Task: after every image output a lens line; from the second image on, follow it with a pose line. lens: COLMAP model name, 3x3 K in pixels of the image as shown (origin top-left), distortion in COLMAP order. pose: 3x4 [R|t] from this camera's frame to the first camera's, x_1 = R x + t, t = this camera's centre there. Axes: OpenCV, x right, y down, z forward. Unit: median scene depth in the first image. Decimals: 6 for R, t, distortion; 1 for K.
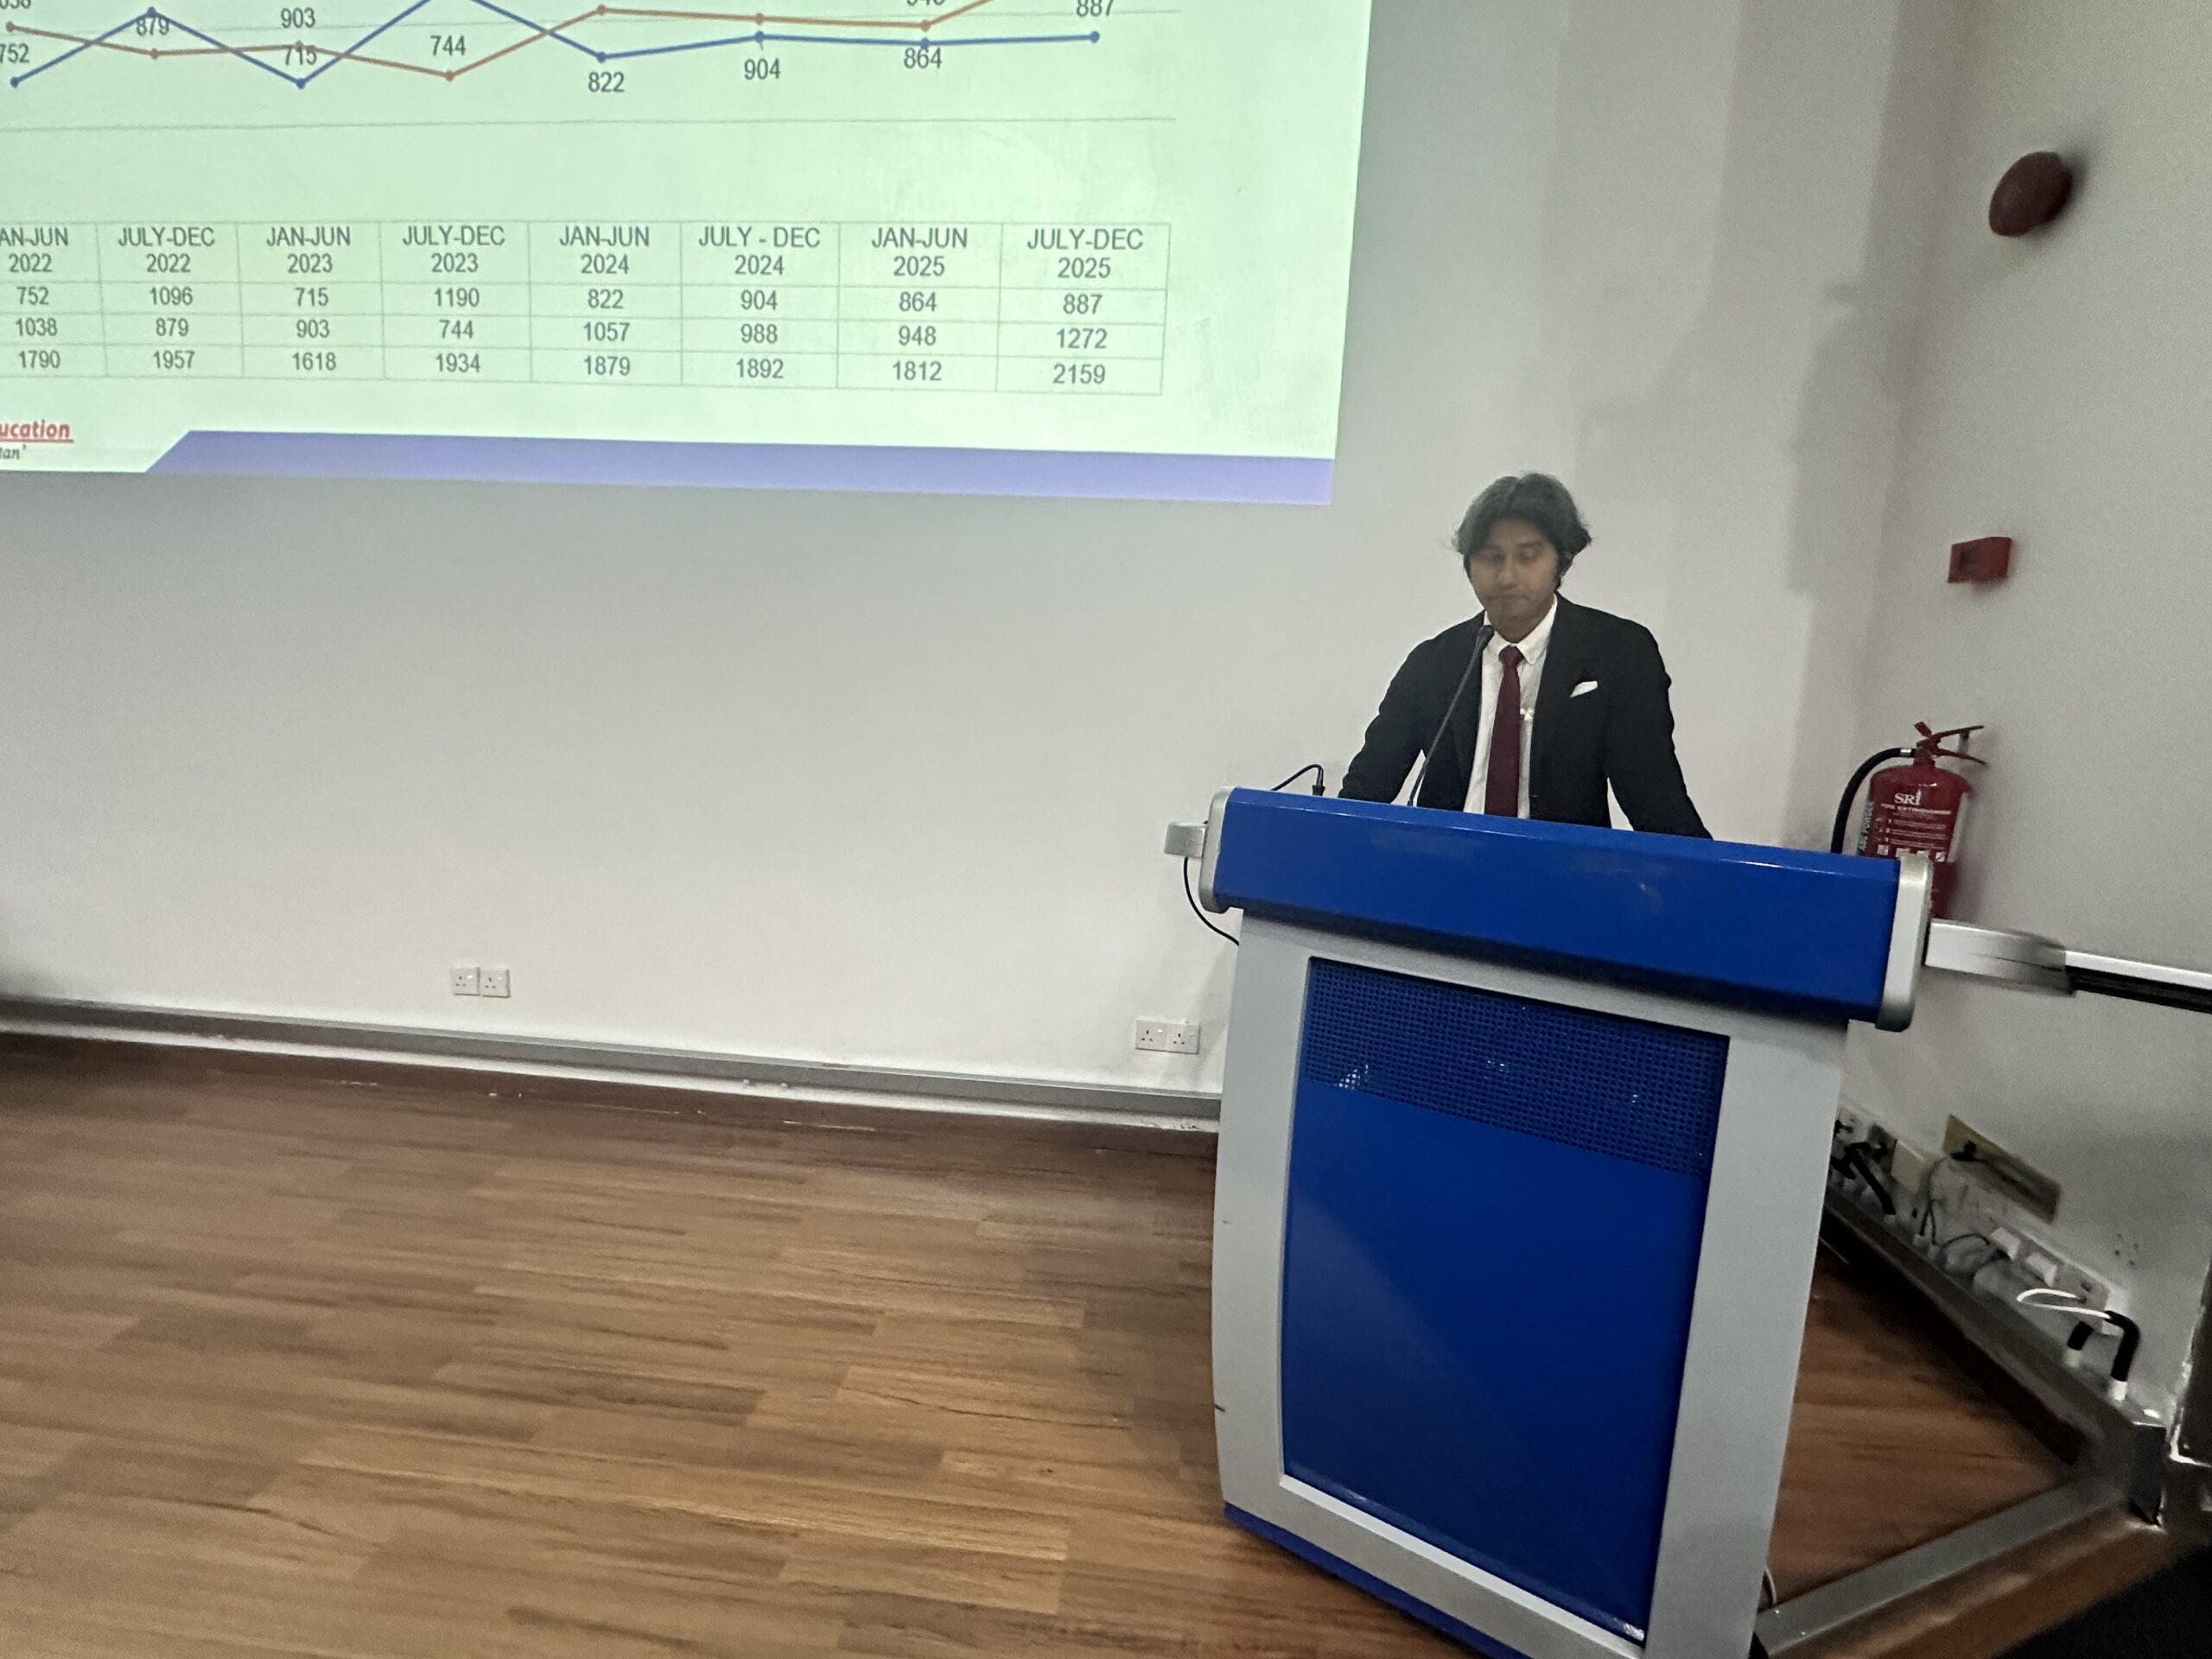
lens RADIAL K [[1051.6, 0, 1101.9], [0, 1051.6, 830.2], [0, 0, 1]] dist [-0.002623, 0.000618]
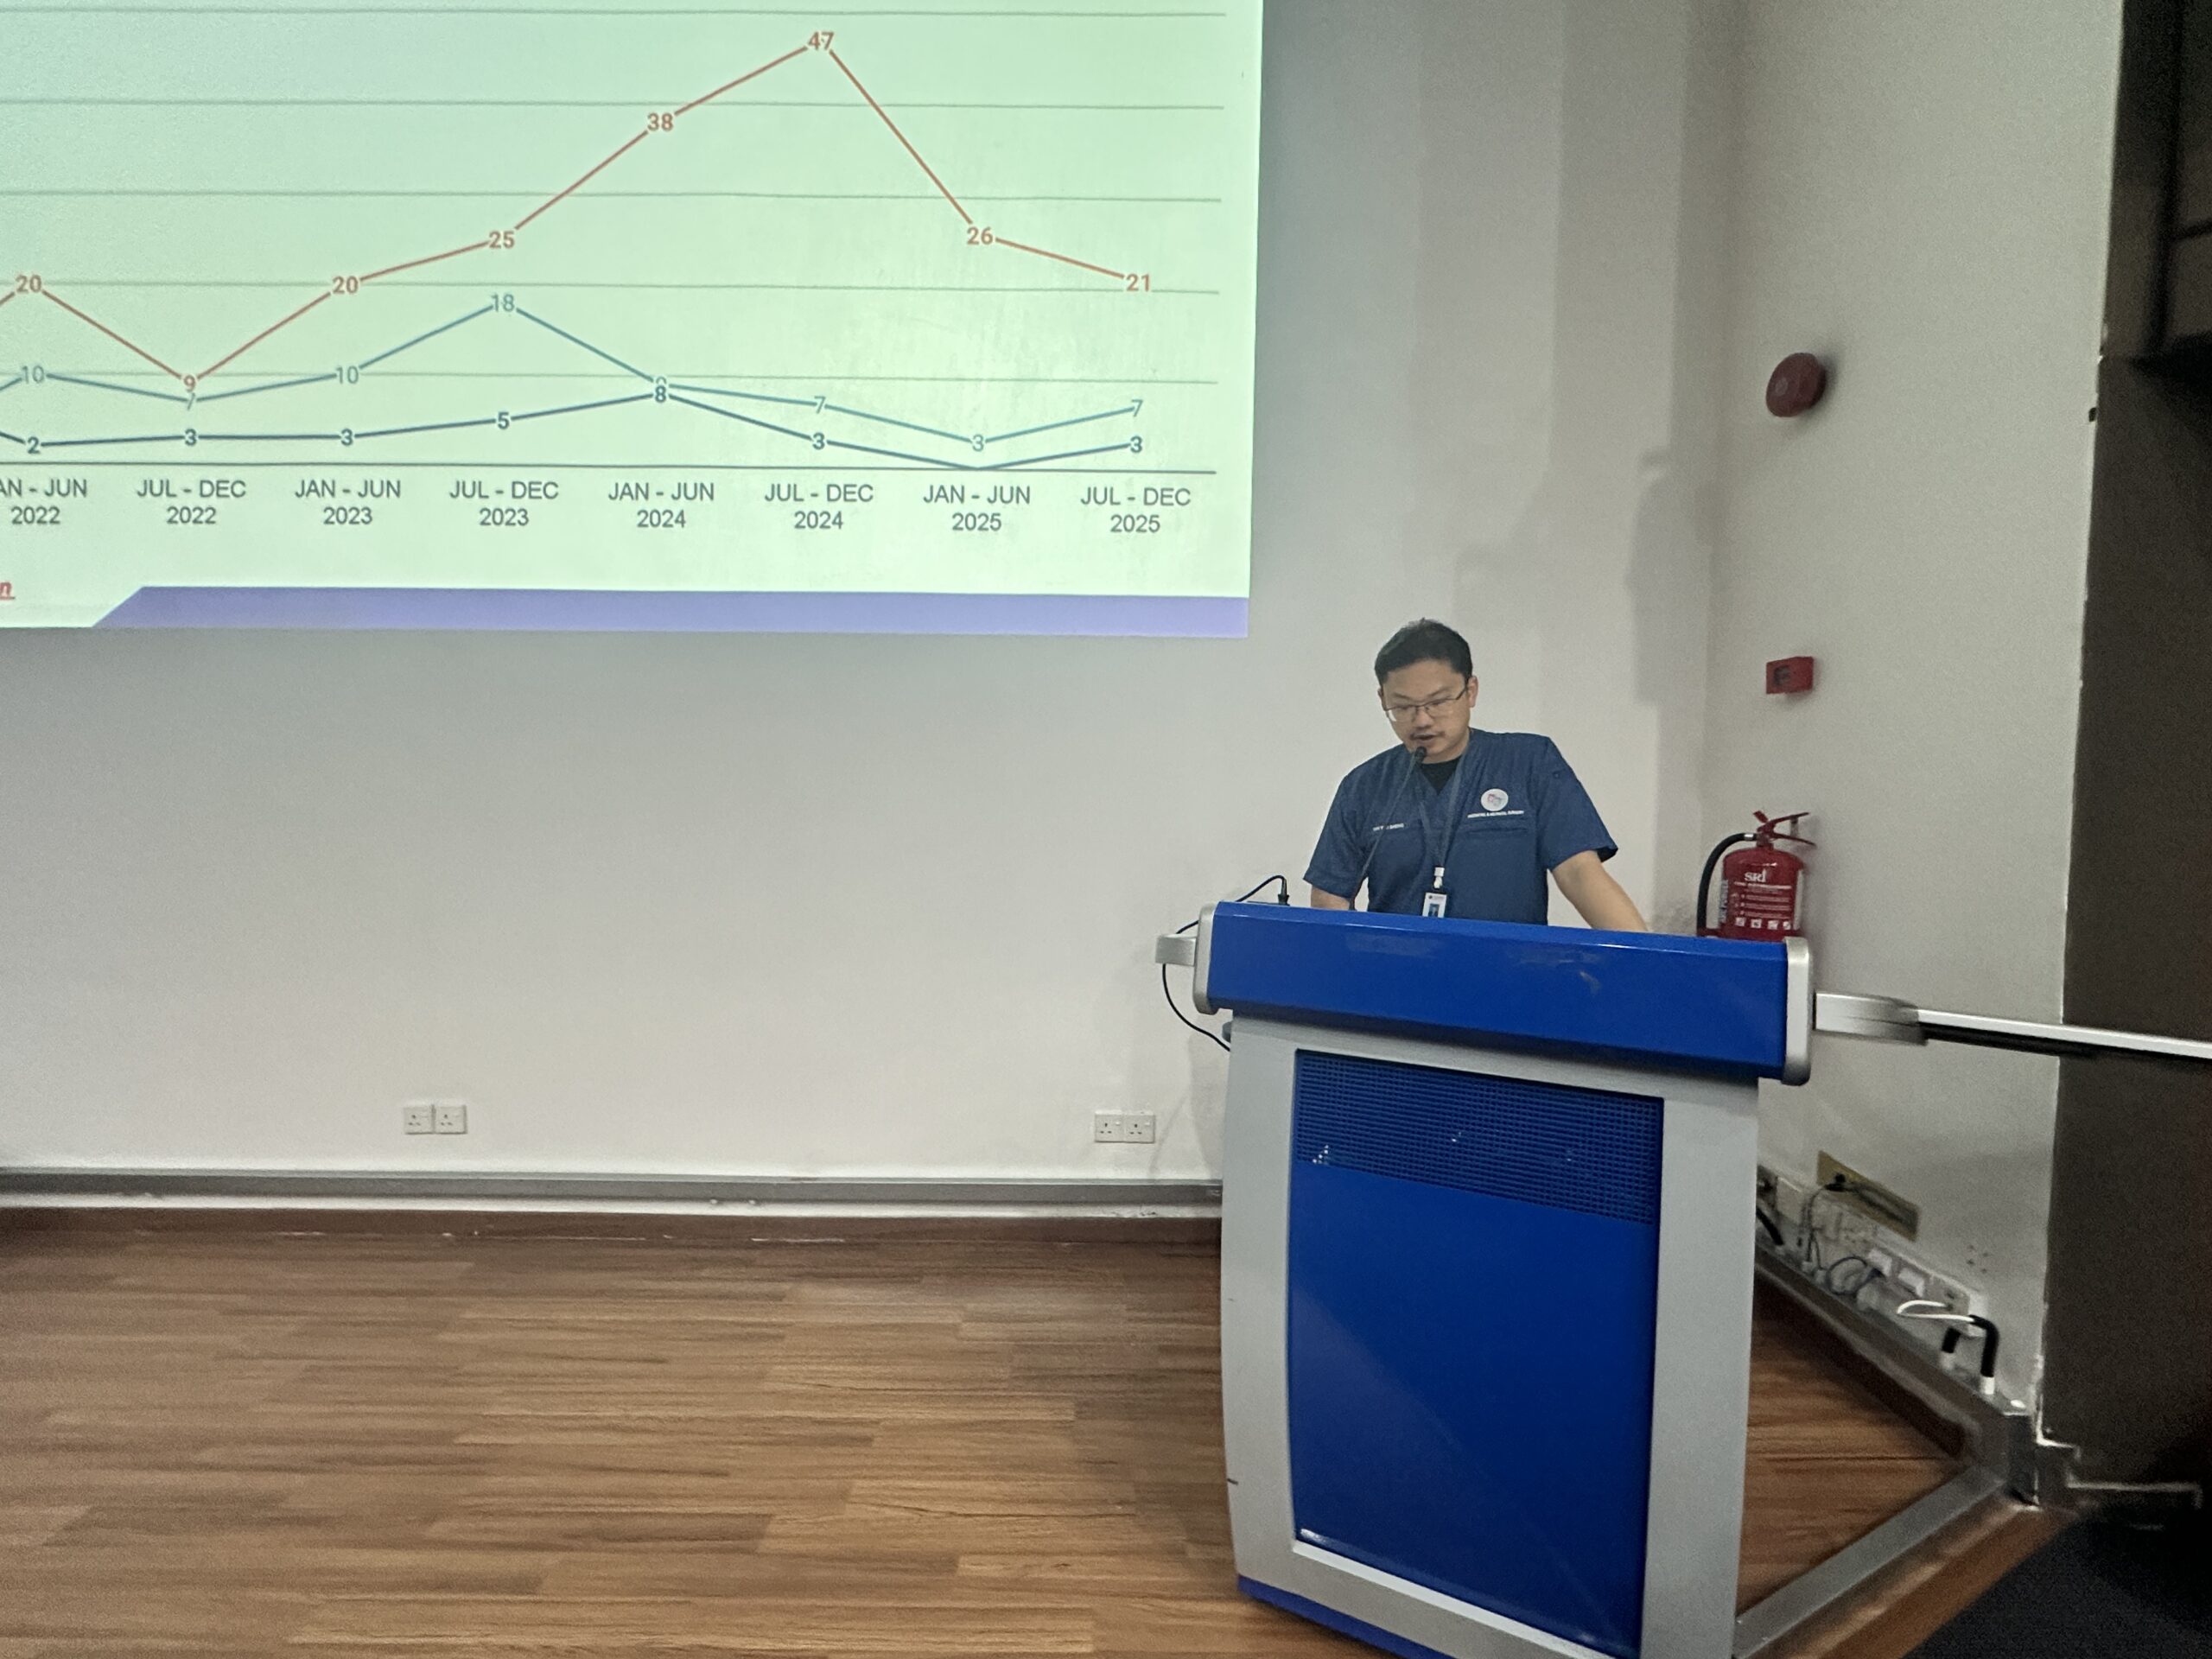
lens RADIAL K [[1004.9, 0, 1102.4], [0, 1004.9, 829.2], [0, 0, 1]] dist [-0.002825, 0.000324]
pose [[0.994245, -0.039657, 0.099515, -0.068869], [0.048838, 0.994598, -0.091593, -0.016751], [-0.095345, 0.095926, 0.990812, -0.045994]]
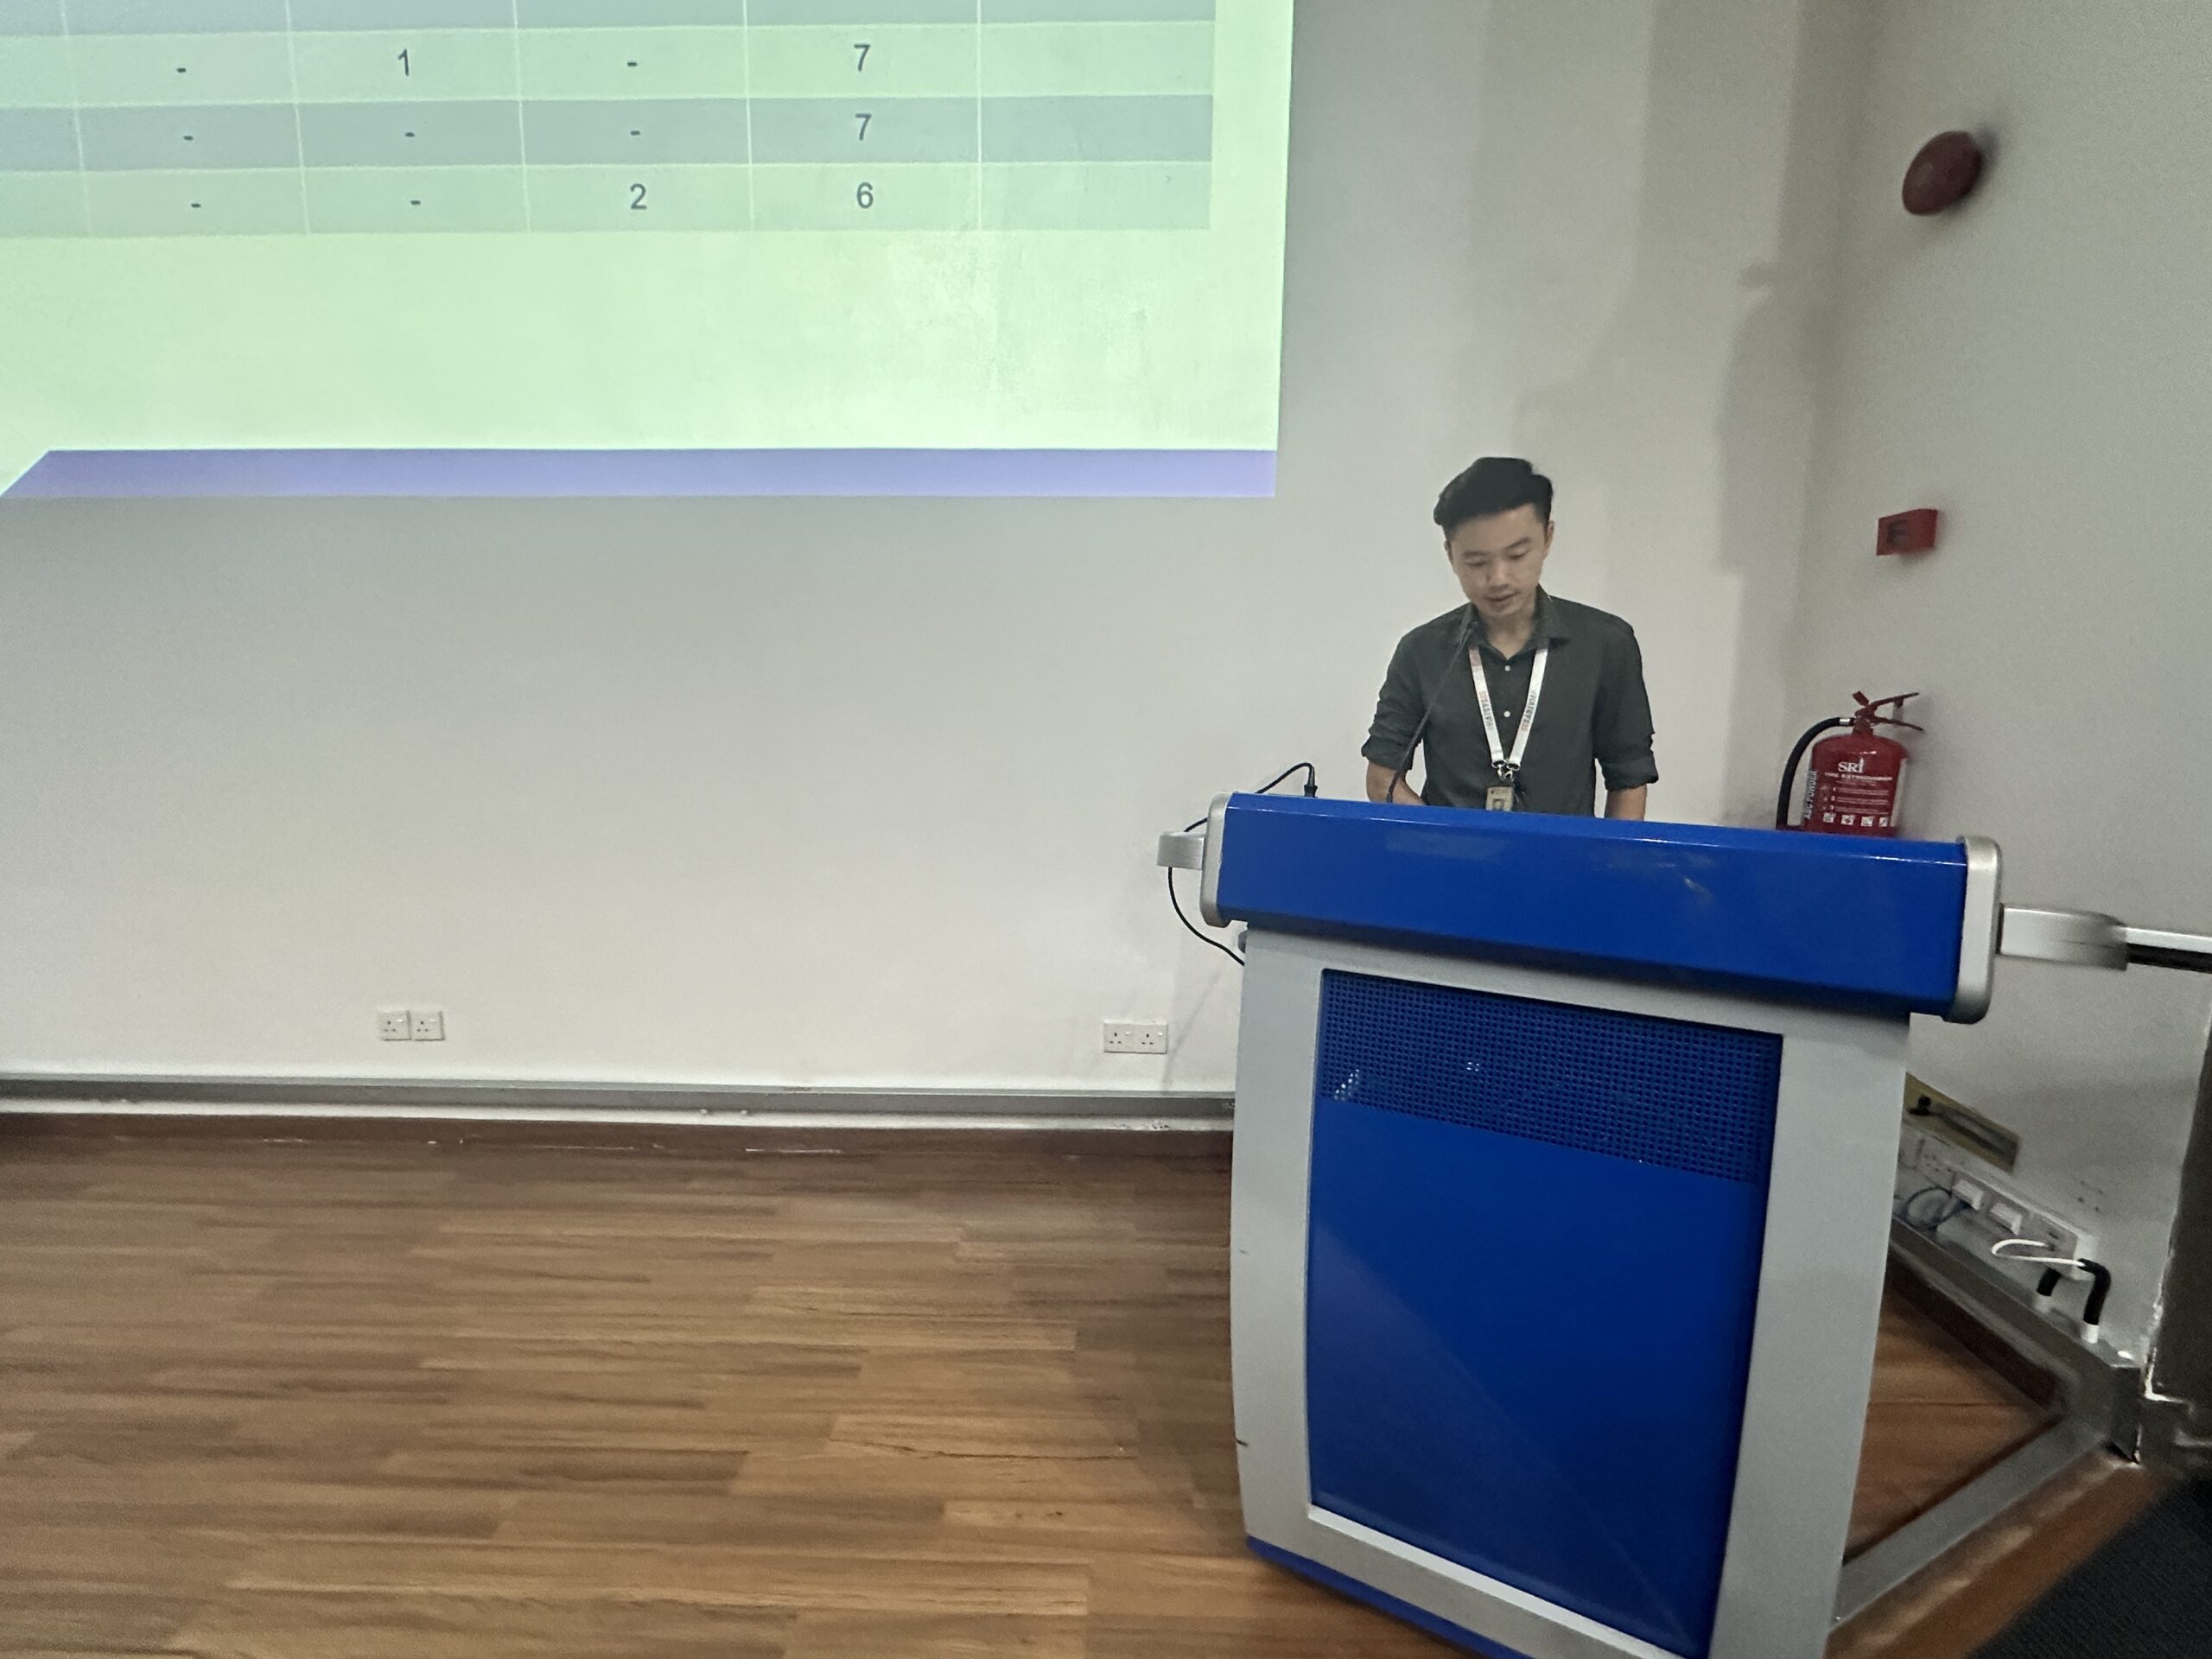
lens RADIAL K [[1008.5, 0, 1101.8], [0, 1008.5, 829.3], [0, 0, 1]] dist [-0.001728, 0.000010]
pose [[0.996298, -0.049932, 0.069979, -0.036724], [0.049475, 0.998741, 0.008253, -0.014262], [-0.070303, -0.004761, 0.997514, 0.072416]]
